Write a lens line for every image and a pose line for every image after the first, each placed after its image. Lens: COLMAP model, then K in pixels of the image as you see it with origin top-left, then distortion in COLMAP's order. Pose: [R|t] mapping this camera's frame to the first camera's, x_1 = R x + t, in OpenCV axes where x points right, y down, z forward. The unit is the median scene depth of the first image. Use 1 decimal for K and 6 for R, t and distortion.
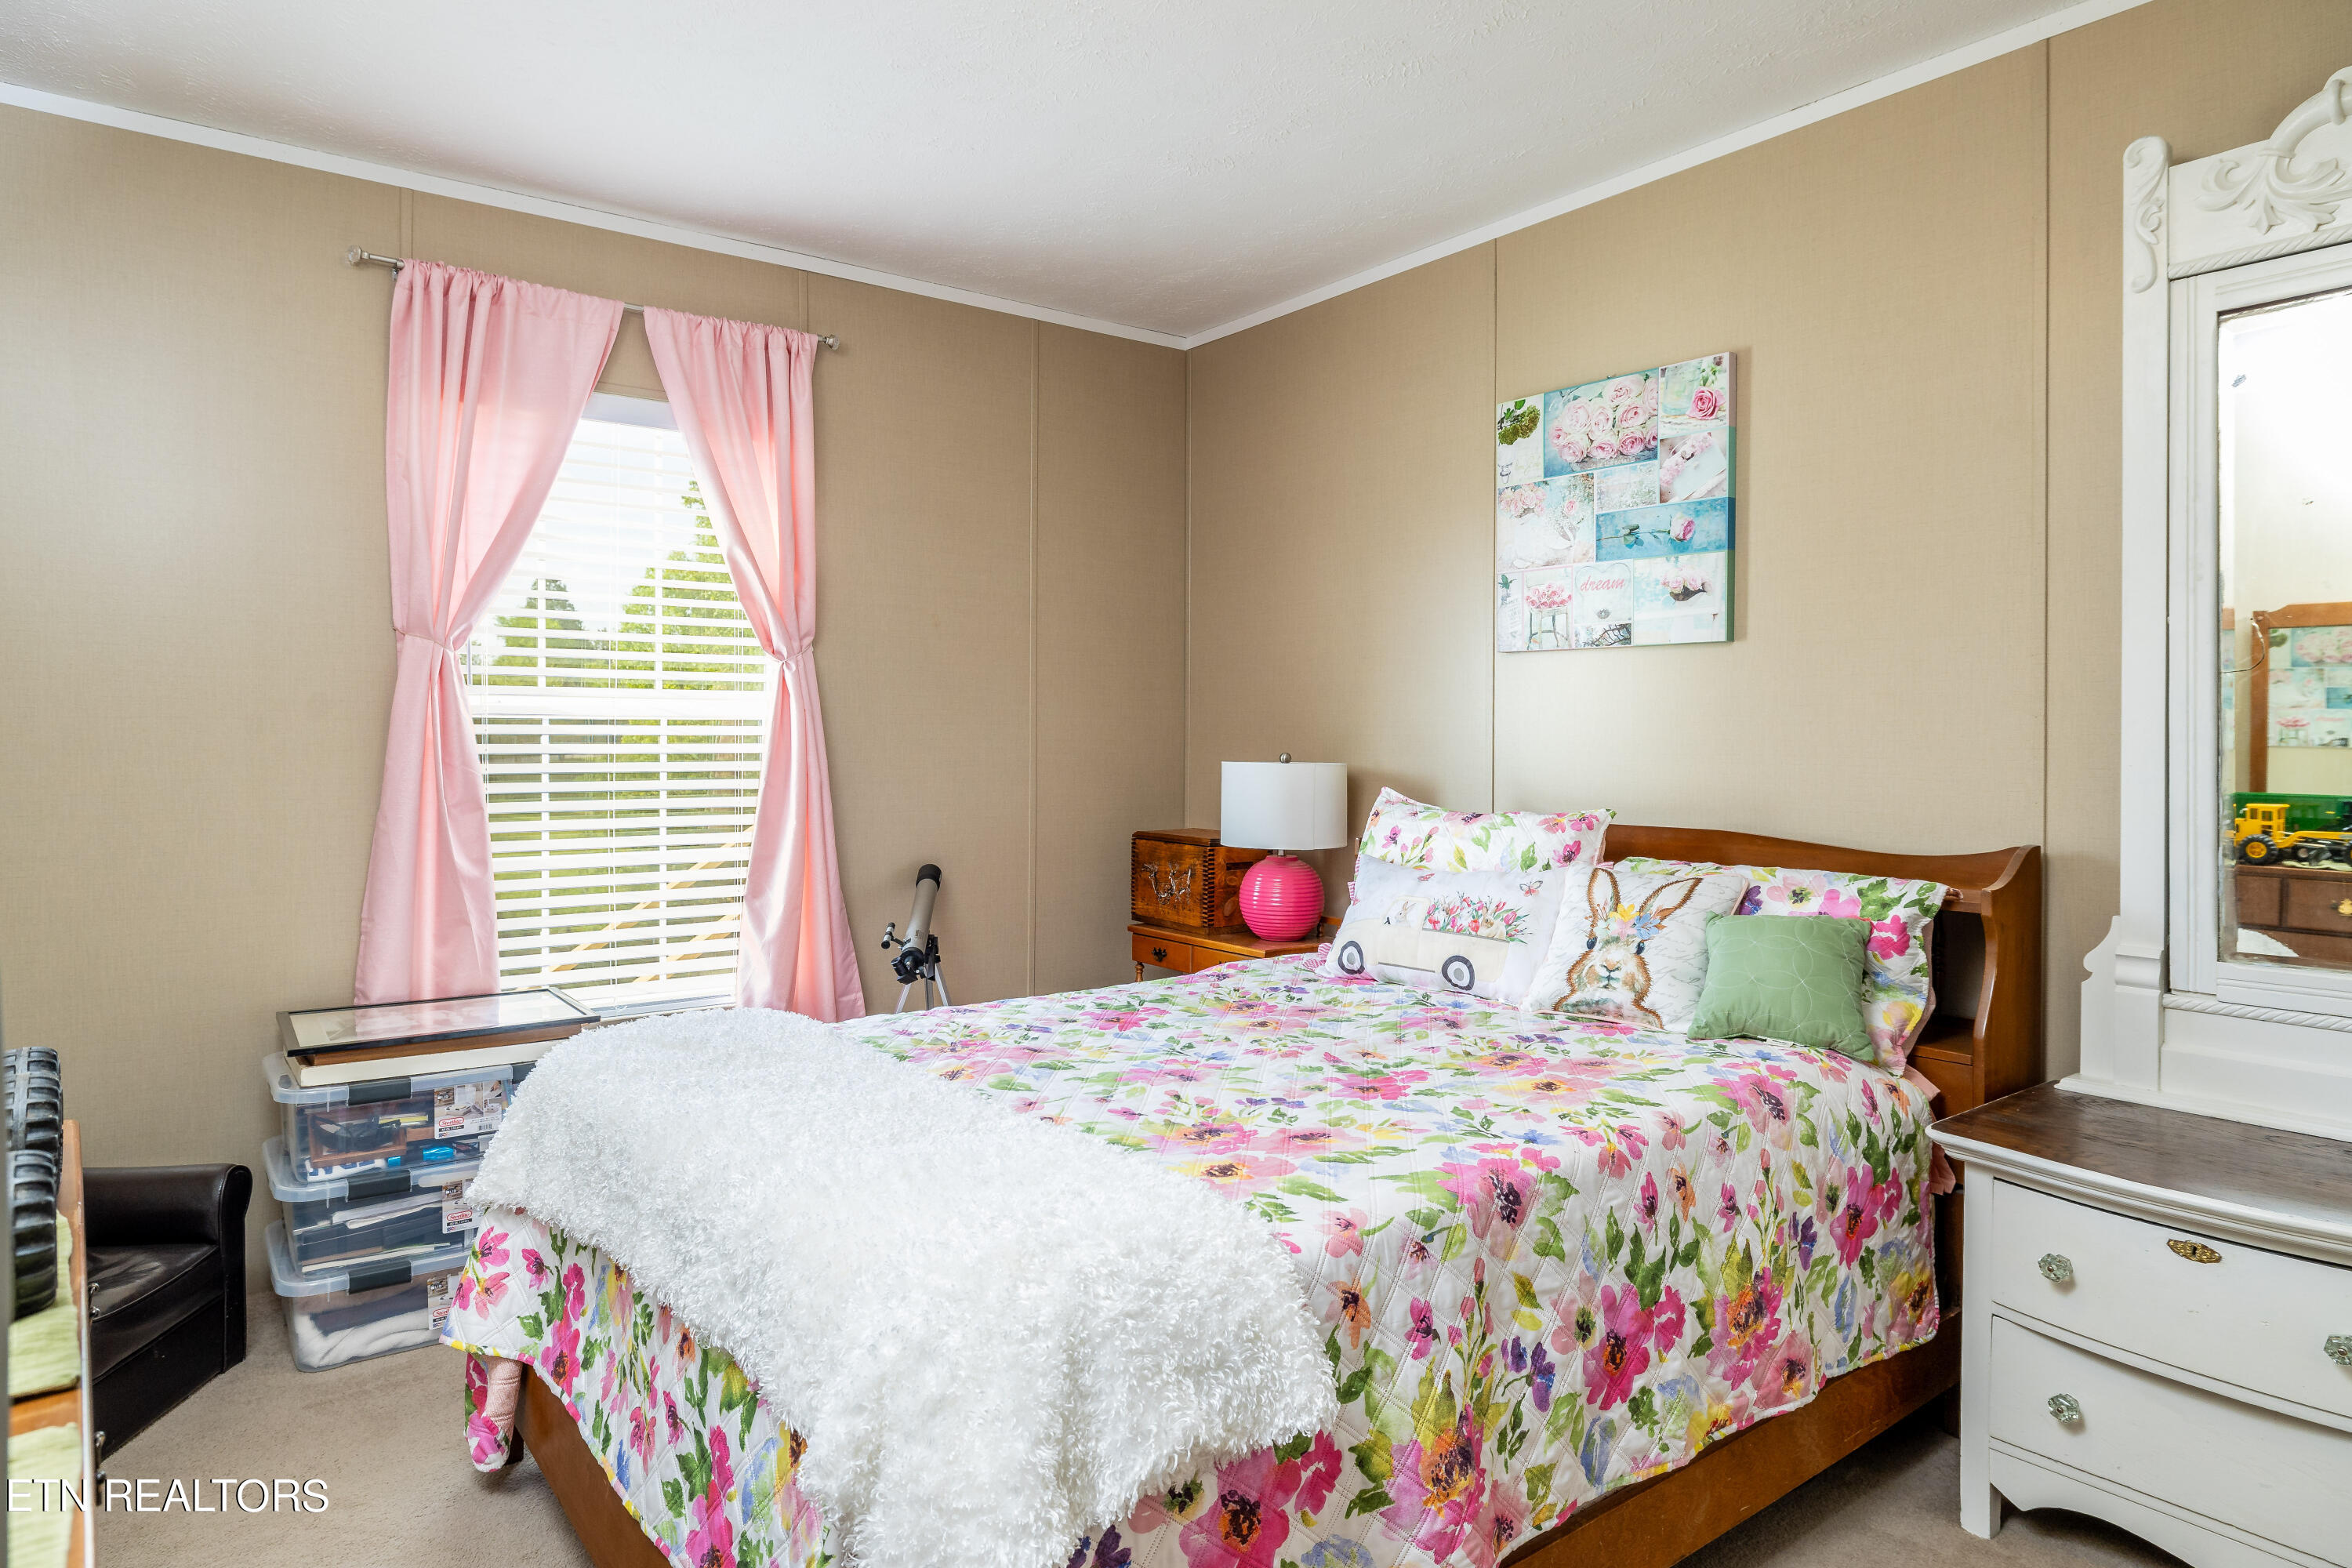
lens RADIAL K [[1375.9, 0, 1183.1], [0, 1375.9, 745.3], [0, 0, 1]] dist [-0.038205, 0.009535]
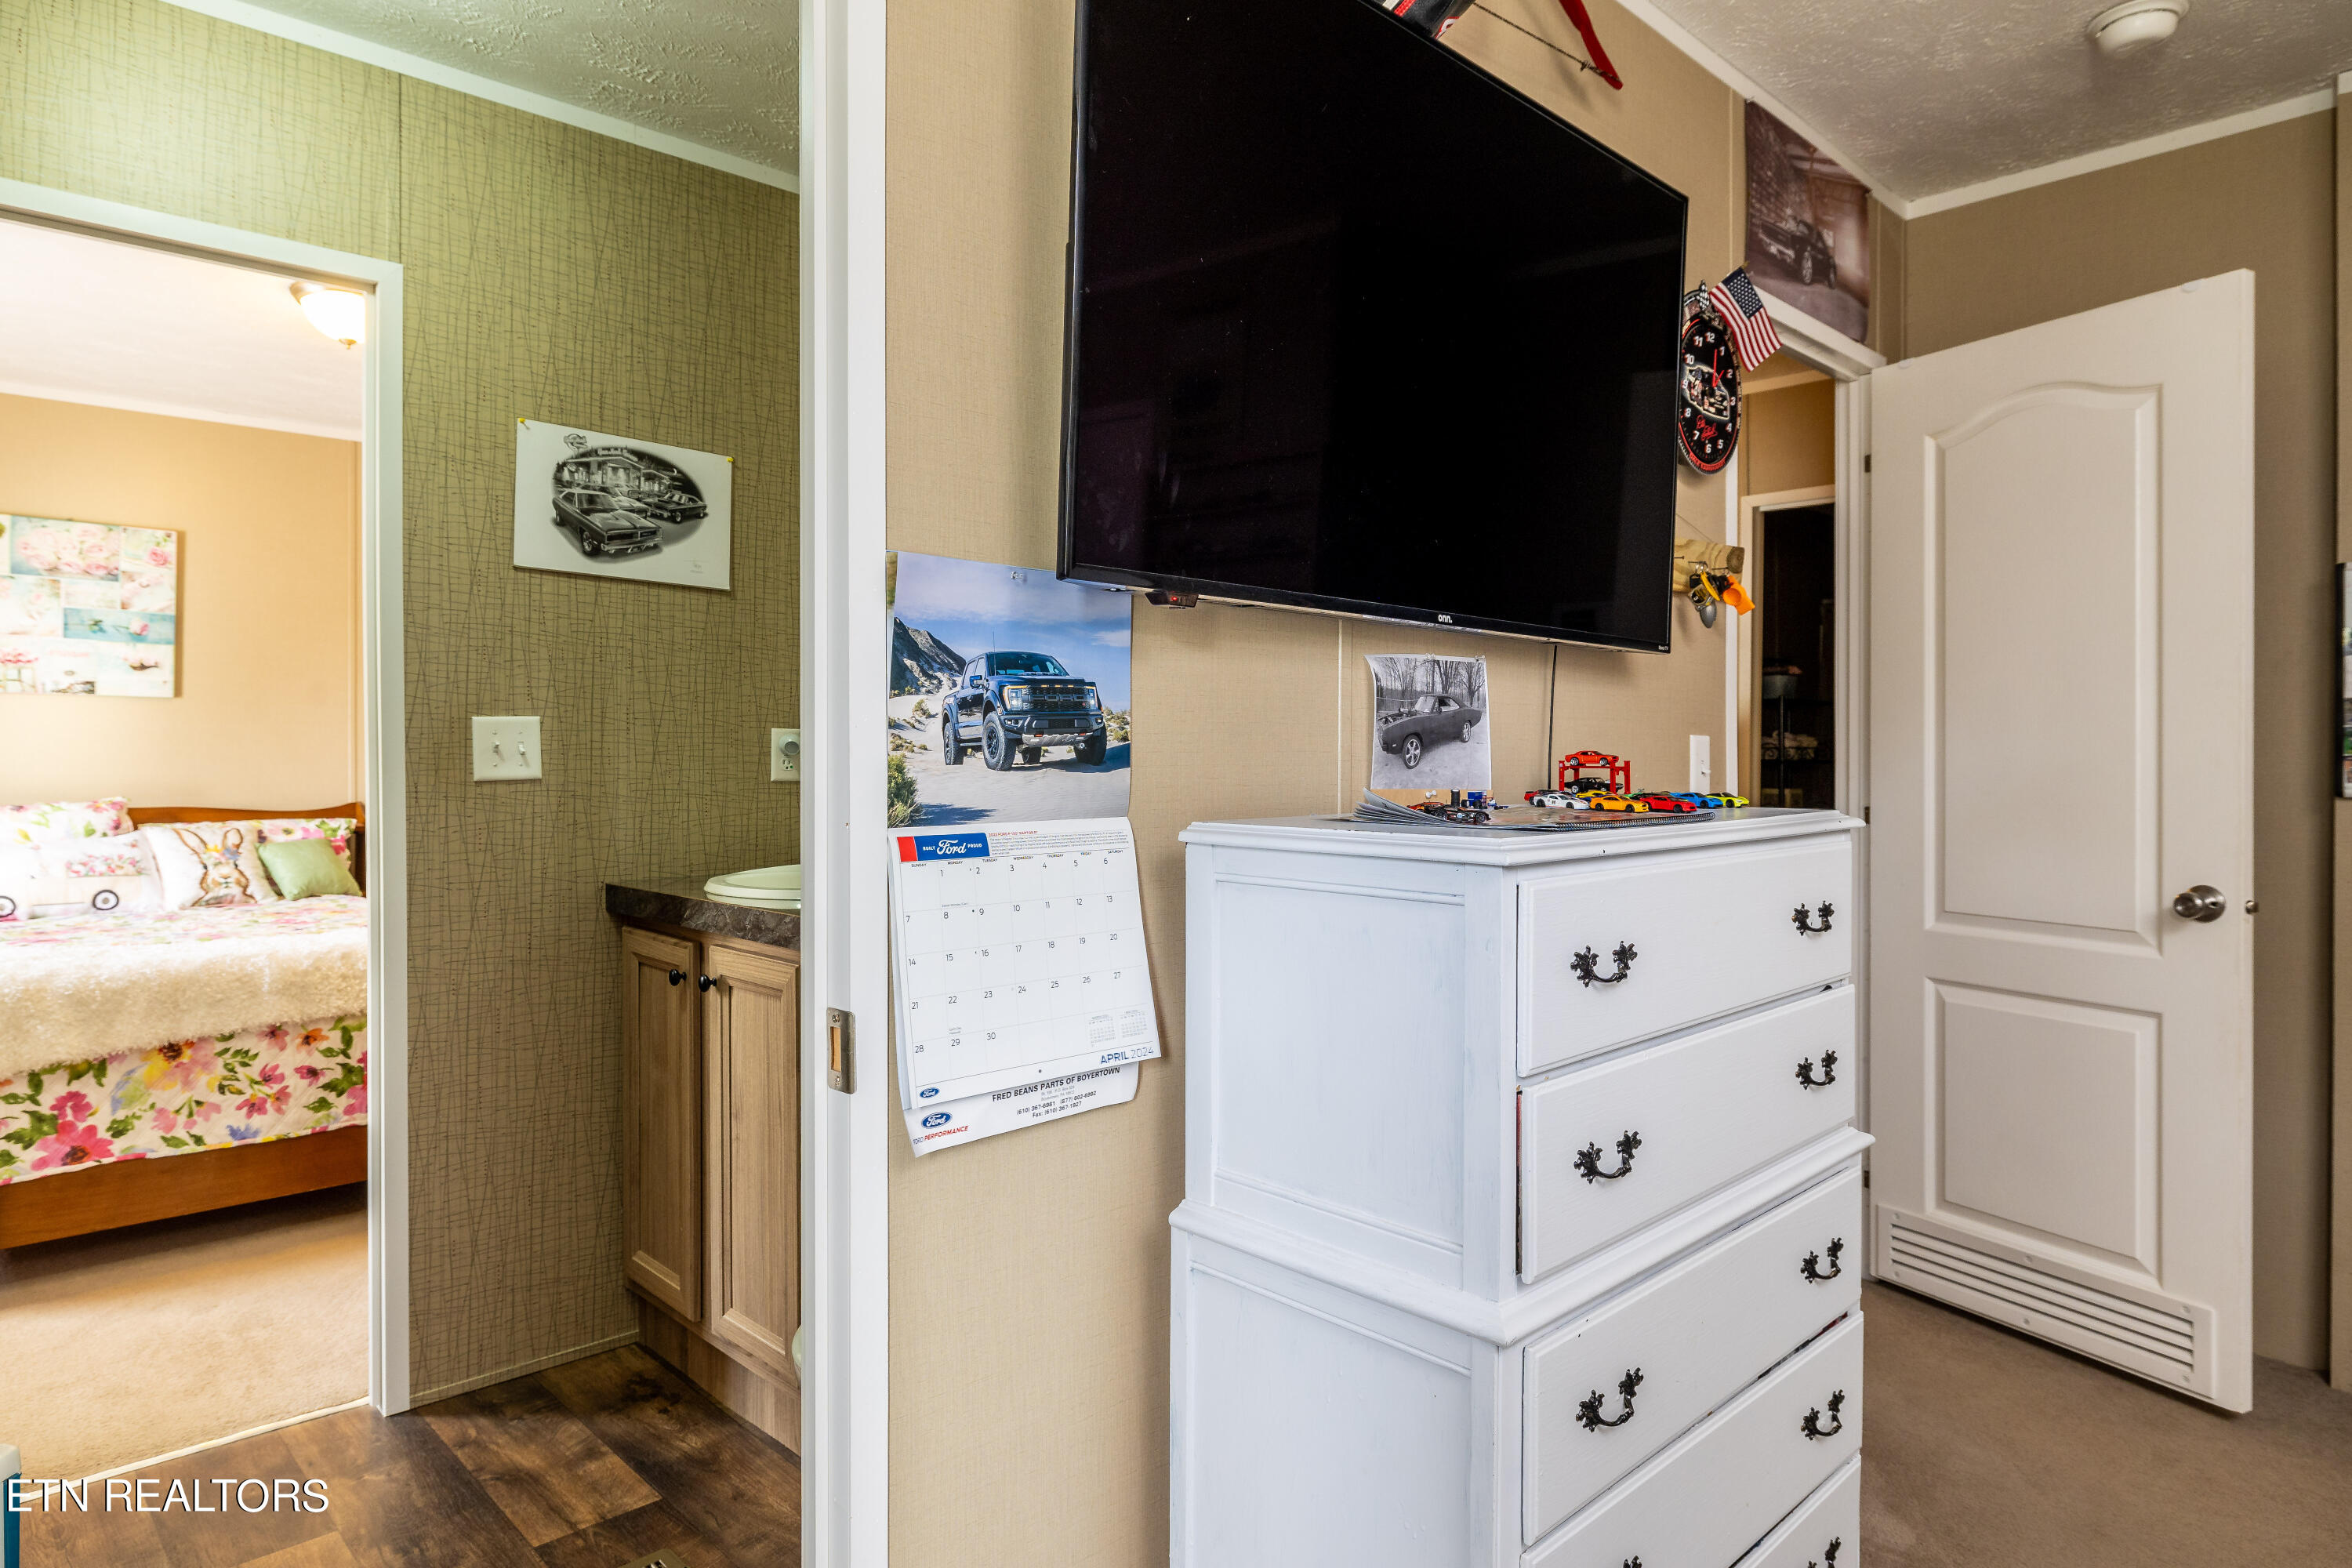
lens RADIAL K [[1375.9, 0, 1170.1], [0, 1375.9, 767.8], [0, 0, 1]] dist [-0.038205, 0.009535]
pose [[-0.111198, -0.015616, 0.993676, -1.428412], [0.000355, 0.999876, 0.015753, -0.013248], [-0.993798, 0.002104, -0.111179, -0.066798]]
